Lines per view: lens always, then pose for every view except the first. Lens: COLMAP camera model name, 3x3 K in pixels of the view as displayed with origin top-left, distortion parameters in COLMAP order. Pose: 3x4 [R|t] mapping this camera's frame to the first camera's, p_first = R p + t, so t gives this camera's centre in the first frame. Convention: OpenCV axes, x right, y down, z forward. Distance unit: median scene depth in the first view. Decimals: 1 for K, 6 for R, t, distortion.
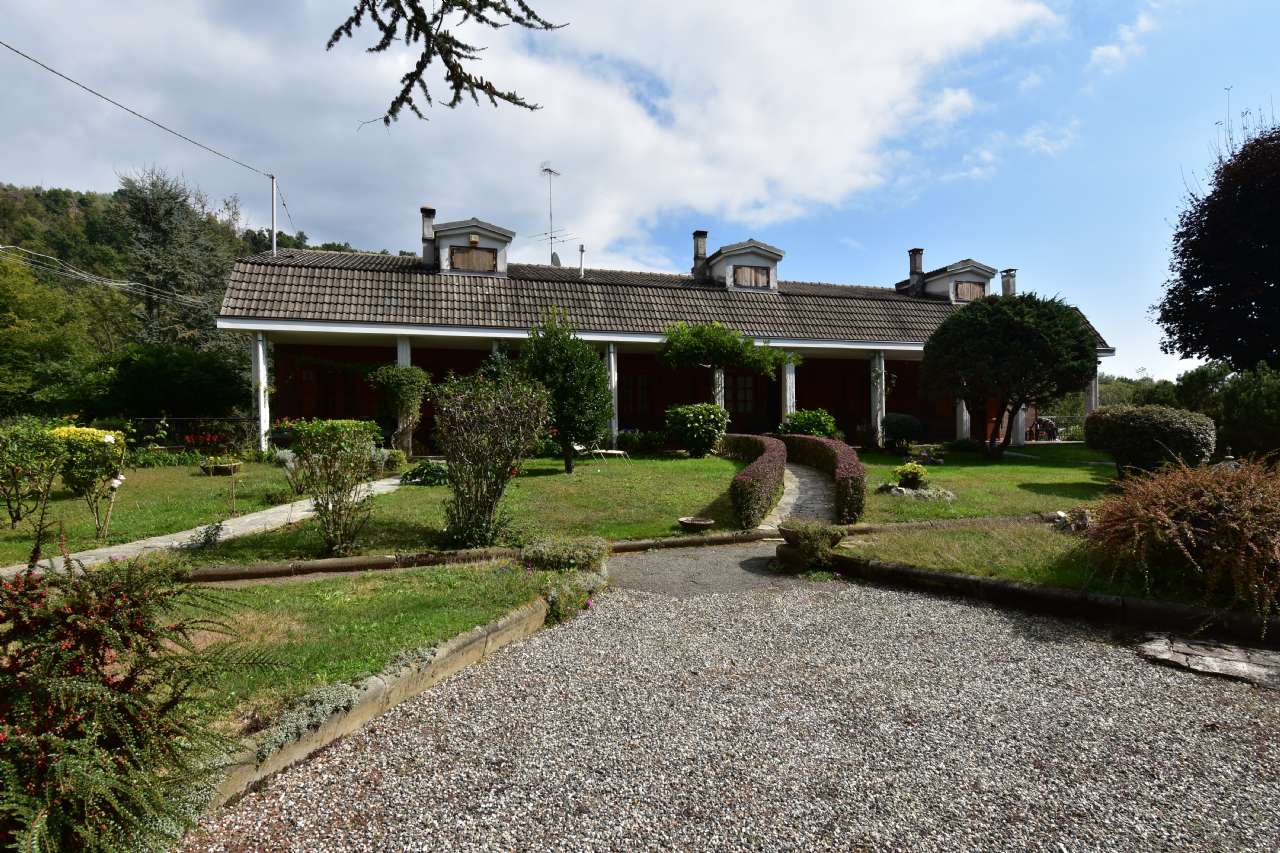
lens RADIAL K [[672.4, 0, 645.7], [0, 672.4, 427.1], [0, 0, 1]] dist [-0.001776, -0.005556]
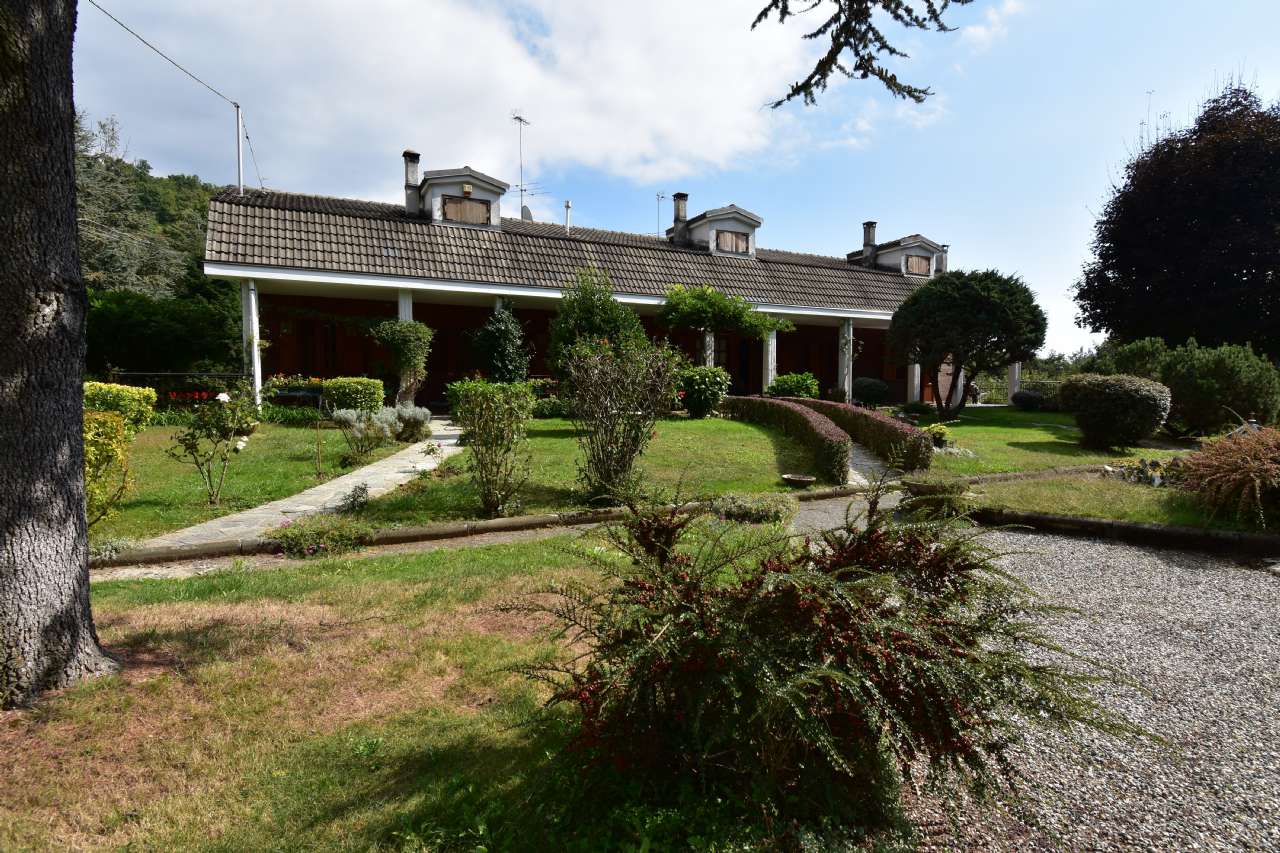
lens RADIAL K [[672.4, 0, 645.7], [0, 672.4, 439.1], [0, 0, 1]] dist [-0.001776, -0.005556]
pose [[0.985696, -0.001807, 0.168523, -0.175901], [-0.011395, 0.996939, 0.077344, -0.001865], [-0.168147, -0.078158, 0.982659, -0.010117]]
